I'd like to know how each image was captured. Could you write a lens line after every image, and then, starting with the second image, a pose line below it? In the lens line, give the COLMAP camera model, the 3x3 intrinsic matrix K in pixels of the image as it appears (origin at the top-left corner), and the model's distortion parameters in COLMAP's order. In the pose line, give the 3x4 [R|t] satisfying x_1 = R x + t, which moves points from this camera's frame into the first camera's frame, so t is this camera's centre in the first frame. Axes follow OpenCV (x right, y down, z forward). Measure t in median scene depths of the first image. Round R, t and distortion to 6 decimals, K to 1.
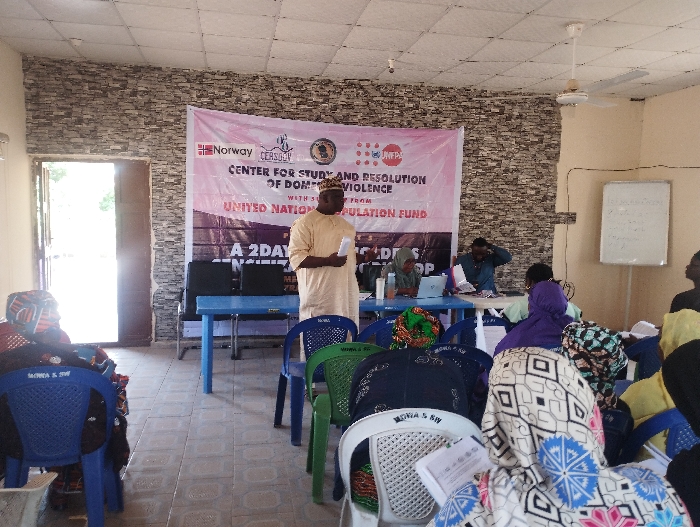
lens RADIAL K [[592.7, 0, 348.9], [0, 592.7, 265.5], [0, 0, 1]] dist [0.102468, -0.134641]
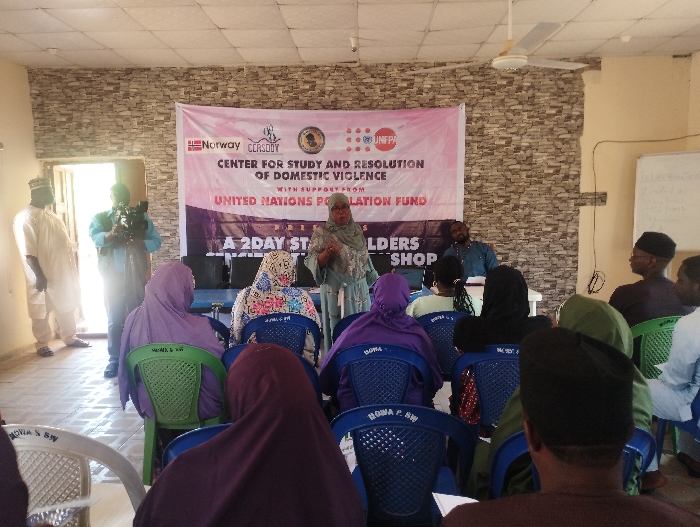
lens RADIAL K [[592.7, 0, 347.1], [0, 592.7, 267.0], [0, 0, 1]] dist [0.102468, -0.134641]
pose [[0.973084, -0.012488, -0.230110, 0.236707], [0.016847, 0.999714, 0.016989, 0.000125], [0.229832, -0.020409, 0.973016, 0.063465]]
